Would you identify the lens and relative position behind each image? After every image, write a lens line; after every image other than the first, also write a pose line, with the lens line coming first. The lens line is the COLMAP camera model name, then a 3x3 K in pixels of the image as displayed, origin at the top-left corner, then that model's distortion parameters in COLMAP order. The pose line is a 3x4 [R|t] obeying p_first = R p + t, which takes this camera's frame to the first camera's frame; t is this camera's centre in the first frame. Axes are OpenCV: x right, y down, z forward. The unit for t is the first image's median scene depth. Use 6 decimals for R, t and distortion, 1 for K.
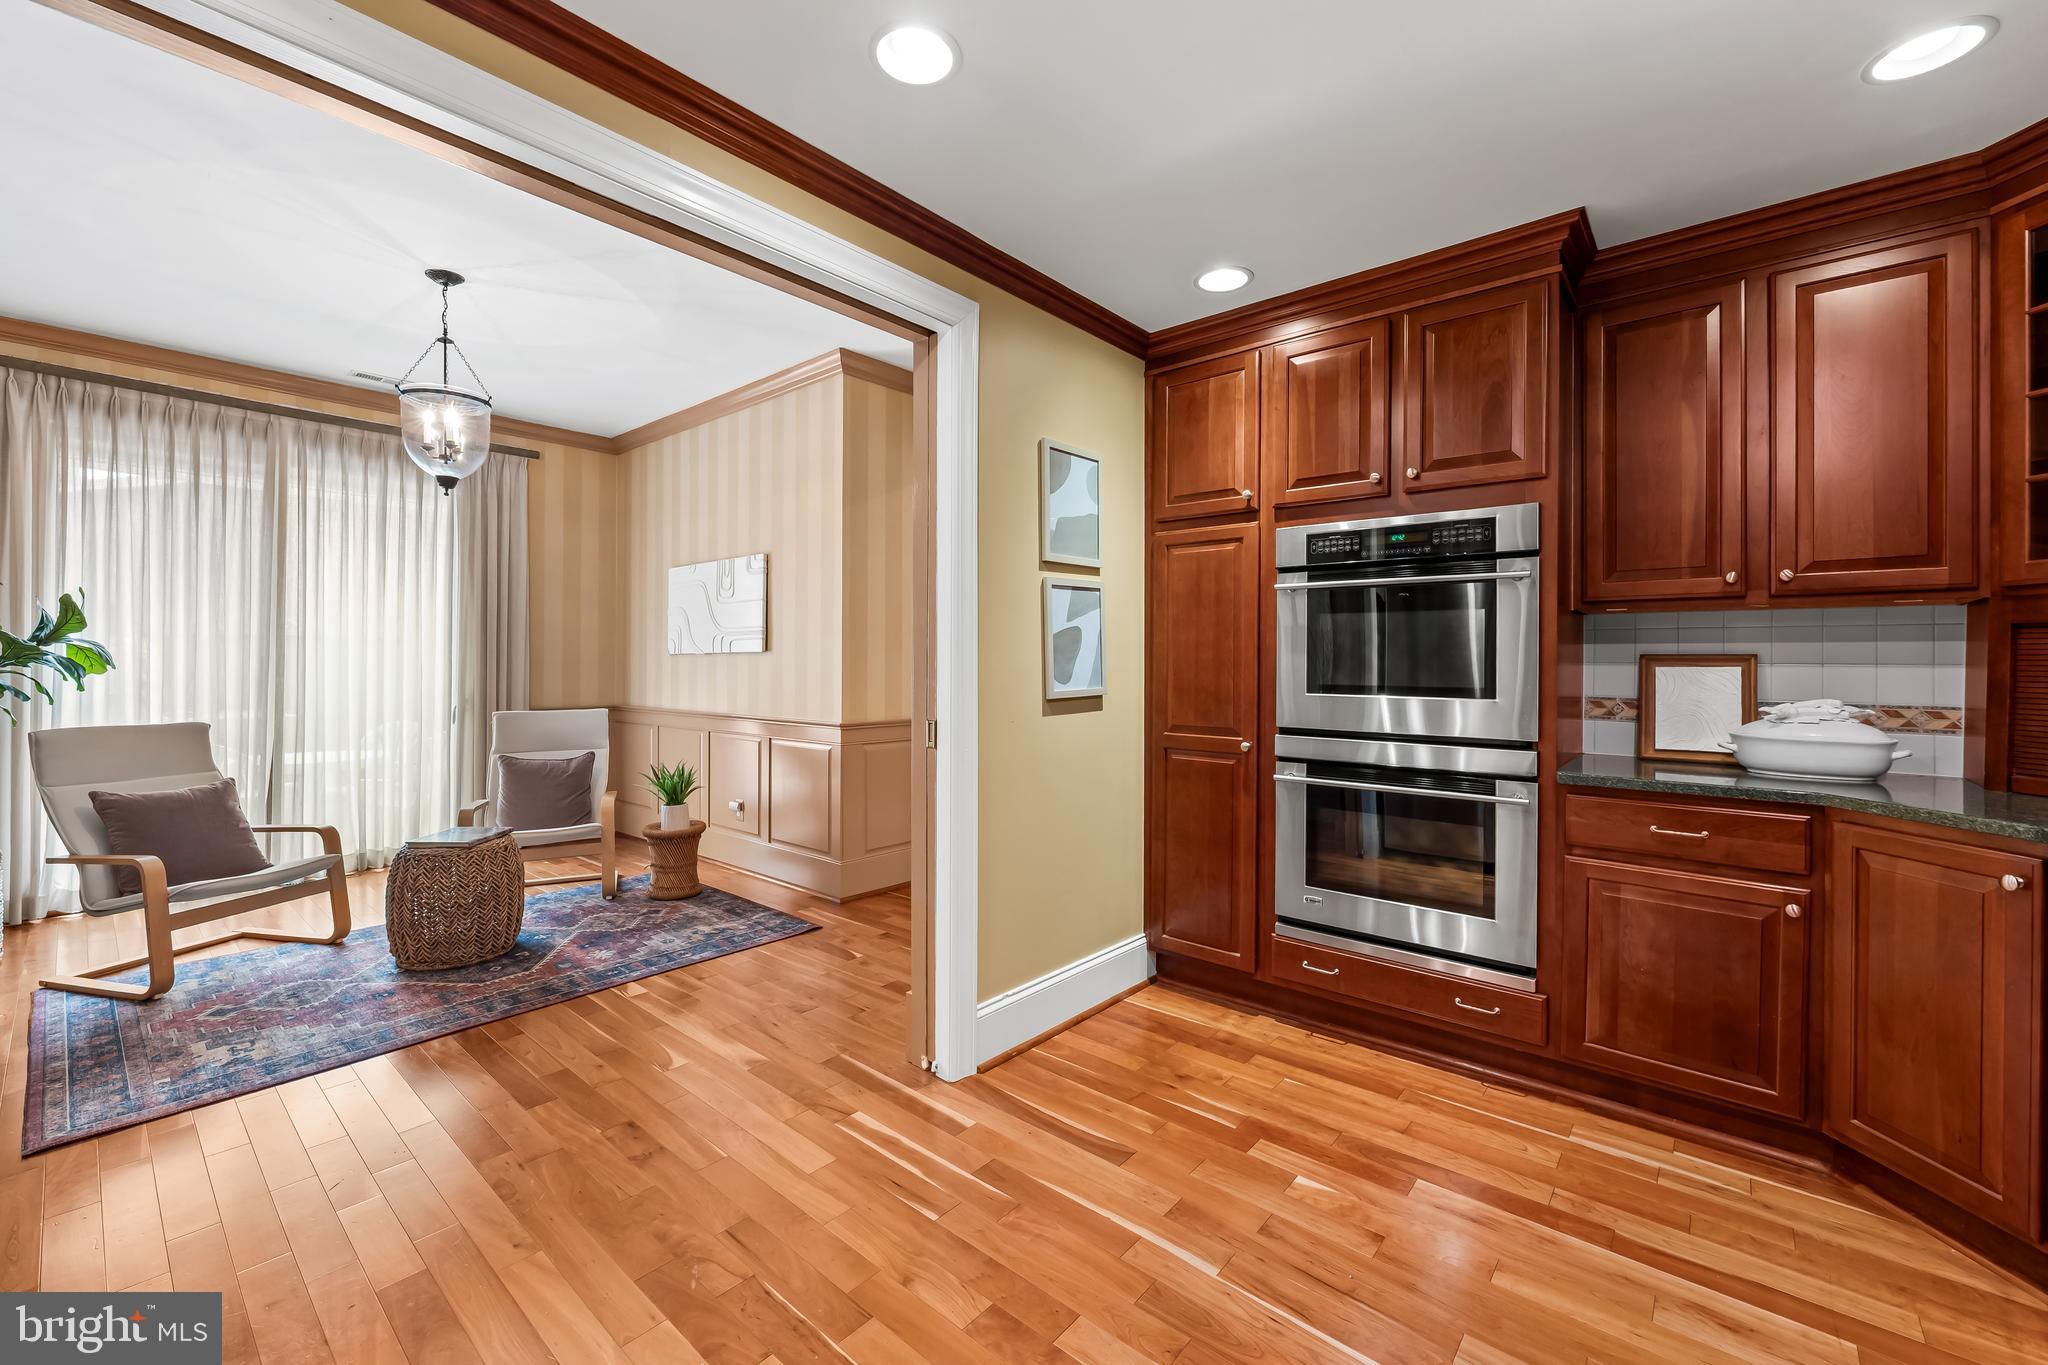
lens RADIAL K [[828.3, 0, 1026.4], [0, 828.3, 661.6], [0, 0, 1]] dist [-0.002091, 0.000183]
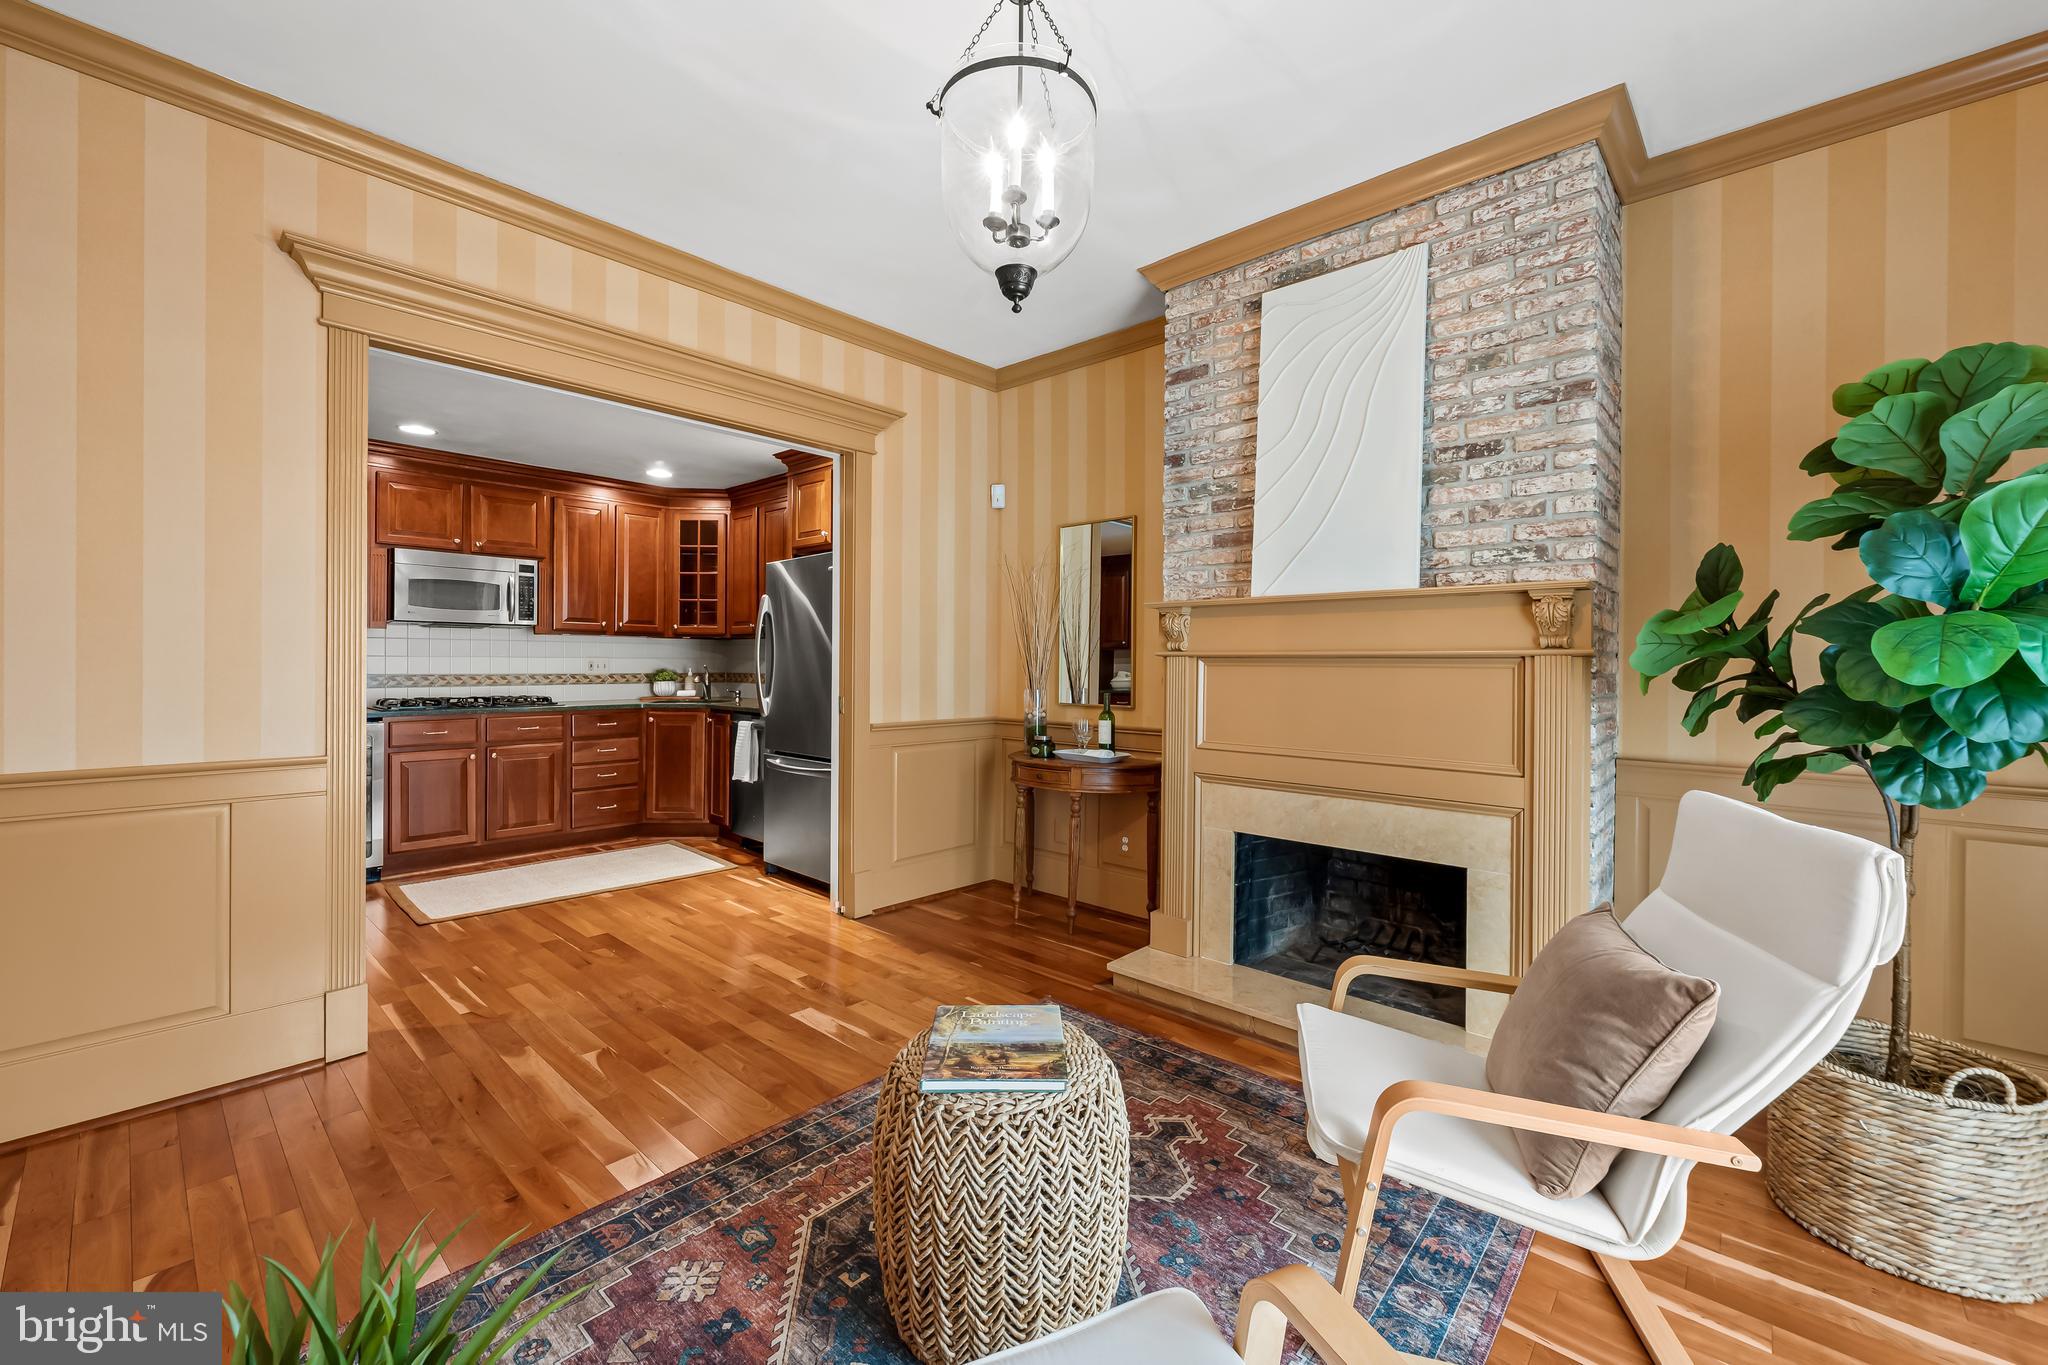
lens RADIAL K [[827.2, 0, 1025.8], [0, 827.2, 669.7], [0, 0, 1]] dist [-0.004509, -0.000011]
pose [[-0.999578, -0.010819, 0.026977, -0.790963], [-0.010606, 0.999912, 0.008019, 0.003367], [-0.027061, 0.007730, -0.999604, 1.617819]]
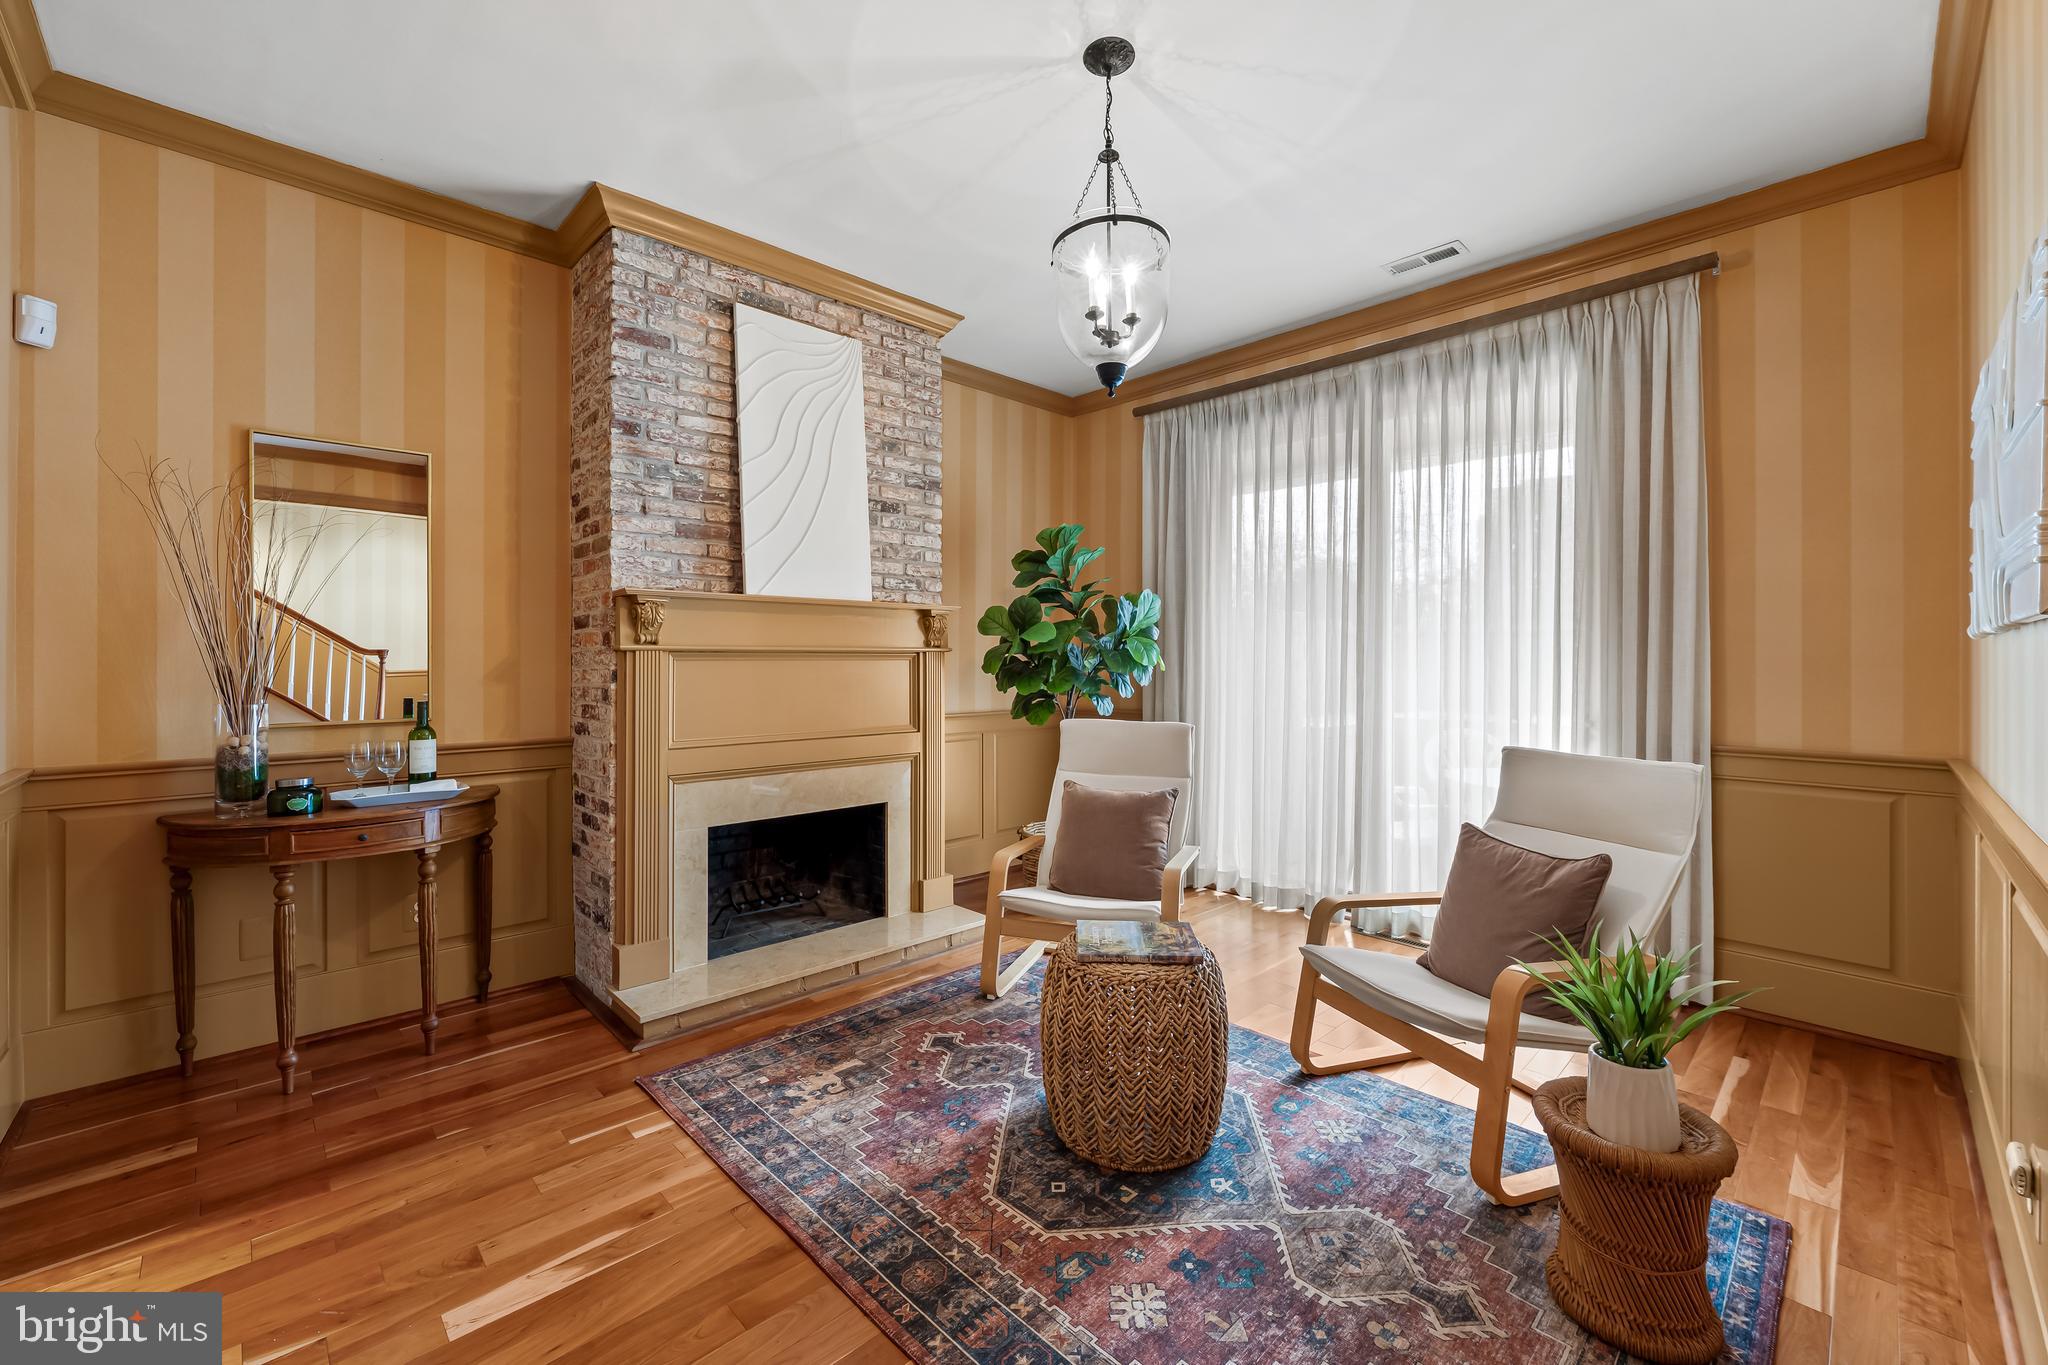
lens RADIAL K [[828.3, 0, 1026.4], [0, 828.3, 661.6], [0, 0, 1]] dist [-0.002091, 0.000183]
pose [[-0.092193, 0.000736, -0.995741, -0.068335], [-0.001106, 0.999999, 0.000842, 0.004183], [0.995741, 0.001178, -0.092192, 1.087853]]
